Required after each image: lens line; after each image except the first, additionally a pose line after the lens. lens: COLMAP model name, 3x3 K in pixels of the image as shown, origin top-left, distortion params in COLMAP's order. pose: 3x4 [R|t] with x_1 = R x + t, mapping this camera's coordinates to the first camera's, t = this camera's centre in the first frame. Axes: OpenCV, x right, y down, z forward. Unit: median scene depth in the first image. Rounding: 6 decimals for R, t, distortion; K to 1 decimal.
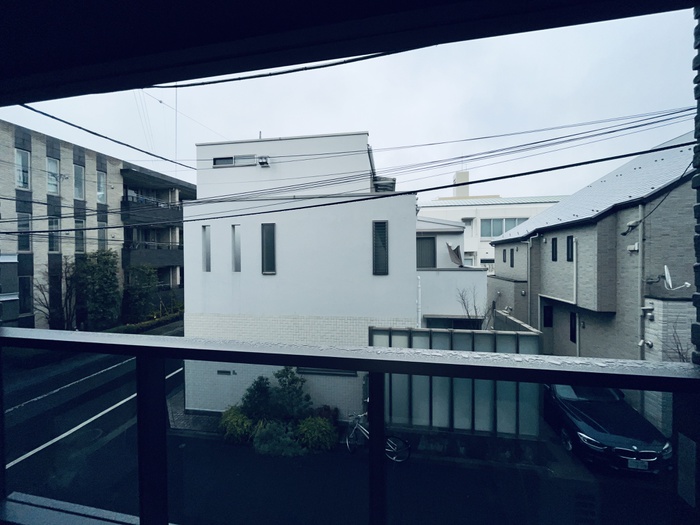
lens RADIAL K [[286.1, 0, 348.7], [0, 286.1, 260.3], [0, 0, 1]] dist [0.001288, 0.000007]
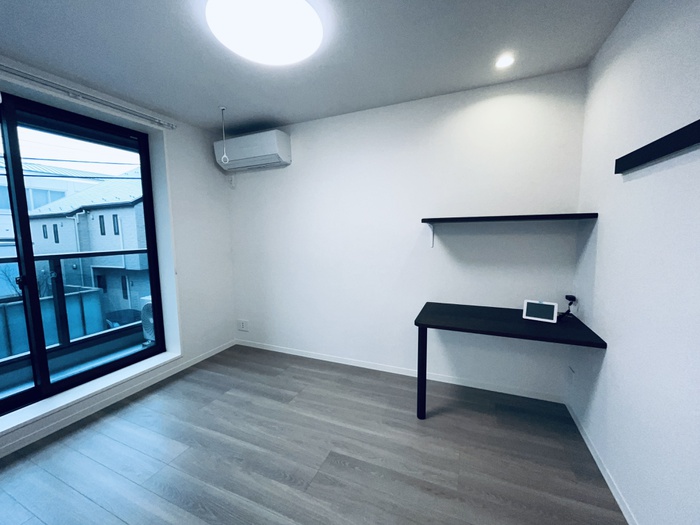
lens RADIAL K [[286.1, 0, 351.1], [0, 286.1, 258.4], [0, 0, 1]] dist [0.001288, 0.000007]
pose [[0.221156, -0.094351, 0.970664, -0.236003], [0.026515, 0.995523, 0.090726, 0.020248], [-0.974878, 0.005673, 0.222667, -0.288829]]
